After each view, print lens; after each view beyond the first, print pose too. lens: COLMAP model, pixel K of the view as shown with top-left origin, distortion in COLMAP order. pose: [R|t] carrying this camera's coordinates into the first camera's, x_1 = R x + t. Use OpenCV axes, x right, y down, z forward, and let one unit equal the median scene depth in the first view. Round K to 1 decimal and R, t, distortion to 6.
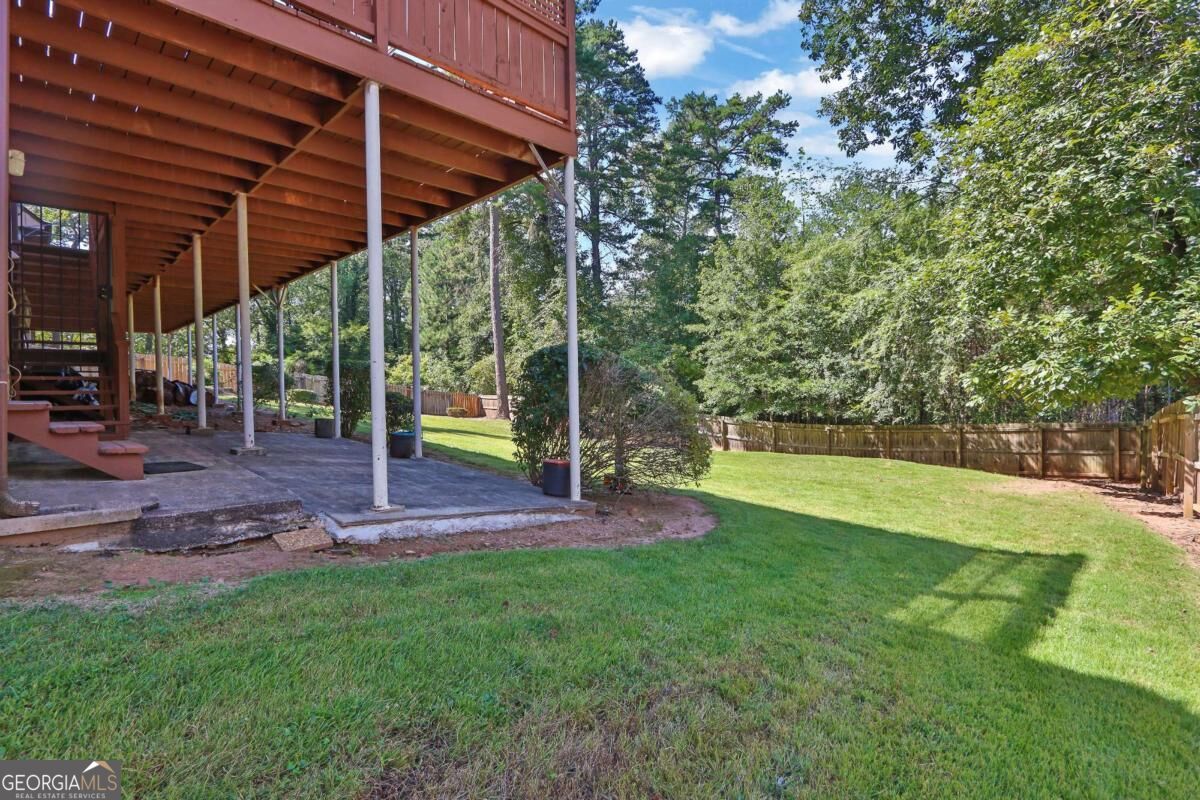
lens RADIAL K [[564.4, 0, 603.4], [0, 564.4, 404.4], [0, 0, 1]] dist [-0.003770, 0.002777]
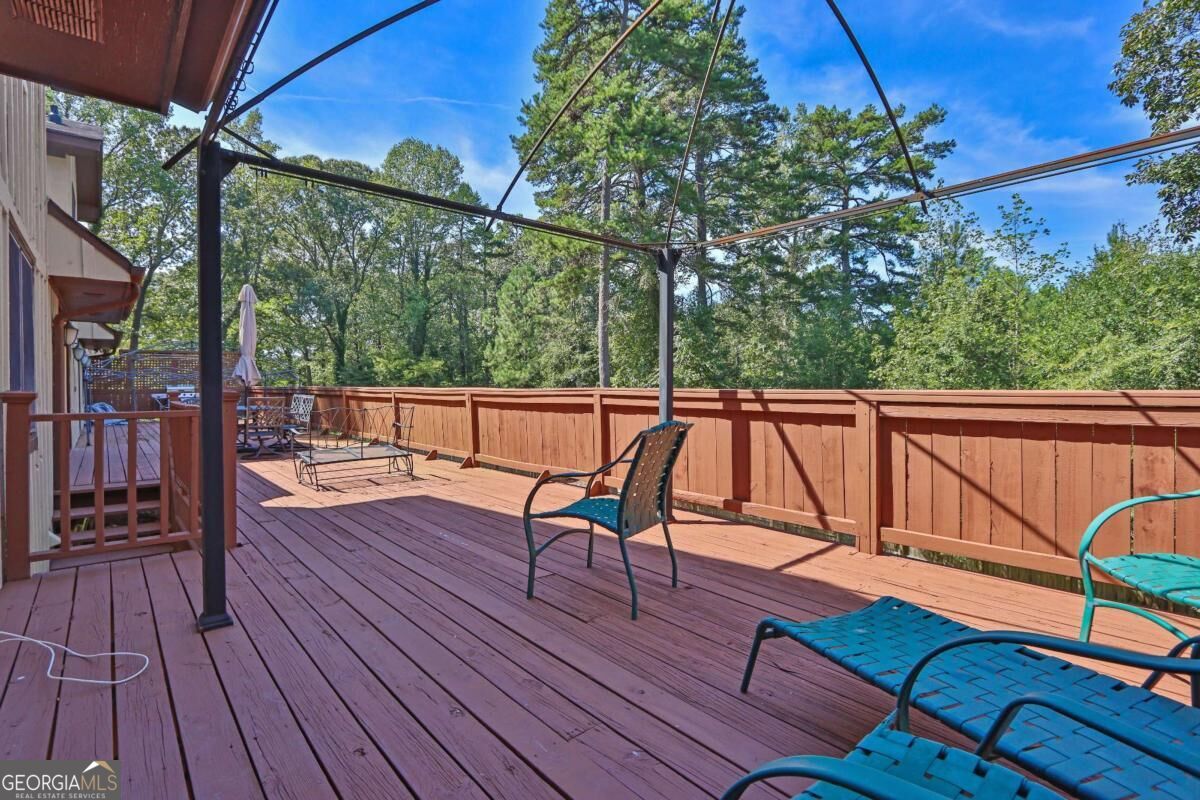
lens RADIAL K [[564.4, 0, 596.3], [0, 564.4, 391.6], [0, 0, 1]] dist [-0.003770, 0.002777]
pose [[0.996548, 0.019756, -0.080631, -0.107246], [-0.019694, 0.999805, 0.001564, -0.114191], [0.080646, 0.000030, 0.996743, 0.115537]]
